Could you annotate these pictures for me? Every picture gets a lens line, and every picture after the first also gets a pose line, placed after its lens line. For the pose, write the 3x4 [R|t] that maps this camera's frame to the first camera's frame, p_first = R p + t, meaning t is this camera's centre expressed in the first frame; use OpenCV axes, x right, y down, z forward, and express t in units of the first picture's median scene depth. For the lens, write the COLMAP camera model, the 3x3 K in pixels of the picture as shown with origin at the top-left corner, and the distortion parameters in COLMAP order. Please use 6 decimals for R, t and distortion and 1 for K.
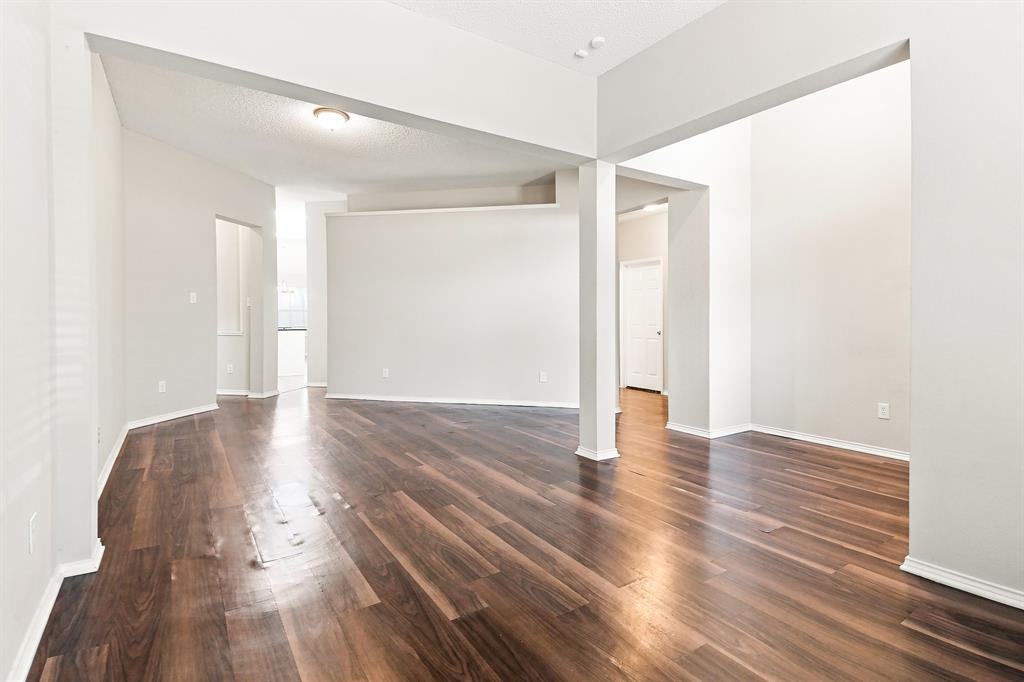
lens RADIAL K [[471.5, 0, 519.7], [0, 471.5, 335.8], [0, 0, 1]] dist [0.006156, -0.003341]
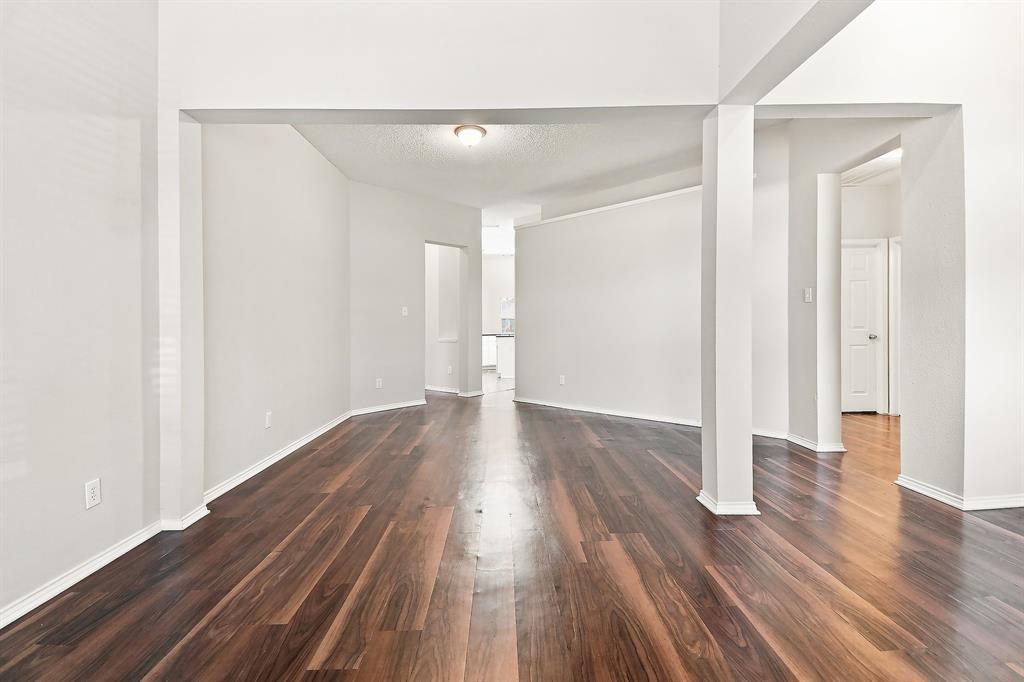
lens RADIAL K [[471.5, 0, 509.5], [0, 471.5, 343.6], [0, 0, 1]] dist [0.006156, -0.003341]
pose [[0.846970, 0.001944, -0.531638, 0.229041], [0.001465, 0.999981, 0.005991, -0.005360], [0.531639, -0.005853, 0.846951, 0.162690]]
